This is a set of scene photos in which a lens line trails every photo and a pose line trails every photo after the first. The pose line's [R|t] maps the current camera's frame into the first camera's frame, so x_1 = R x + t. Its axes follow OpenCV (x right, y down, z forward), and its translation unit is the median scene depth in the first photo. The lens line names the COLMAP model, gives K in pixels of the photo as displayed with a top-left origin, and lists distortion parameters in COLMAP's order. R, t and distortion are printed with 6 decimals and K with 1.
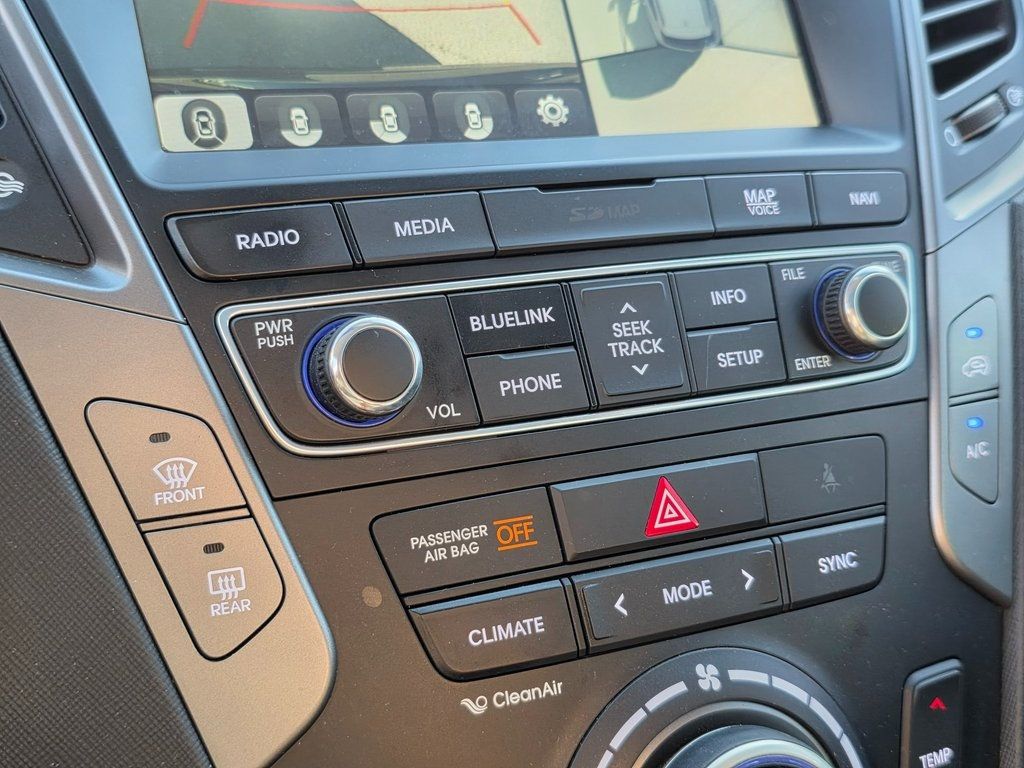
lens RADIAL K [[1324.5, 0, 498.4], [0, 1324.5, 386.0], [0, 0, 1]] dist [0.149472, -0.606667]
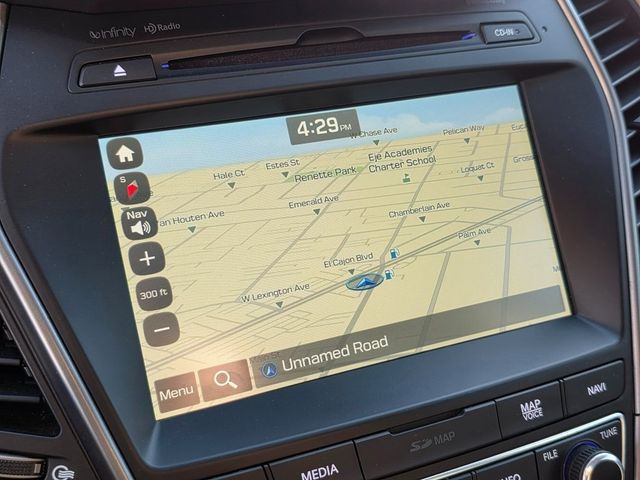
lens RADIAL K [[827.8, 0, 311.5], [0, 827.8, 241.3], [0, 0, 1]] dist [0.149472, -0.606667]
pose [[0.999120, -0.003740, -0.041770, -0.020827], [0.009554, 0.990123, 0.139876, -0.487270], [0.040834, -0.140152, 0.989288, 0.042558]]
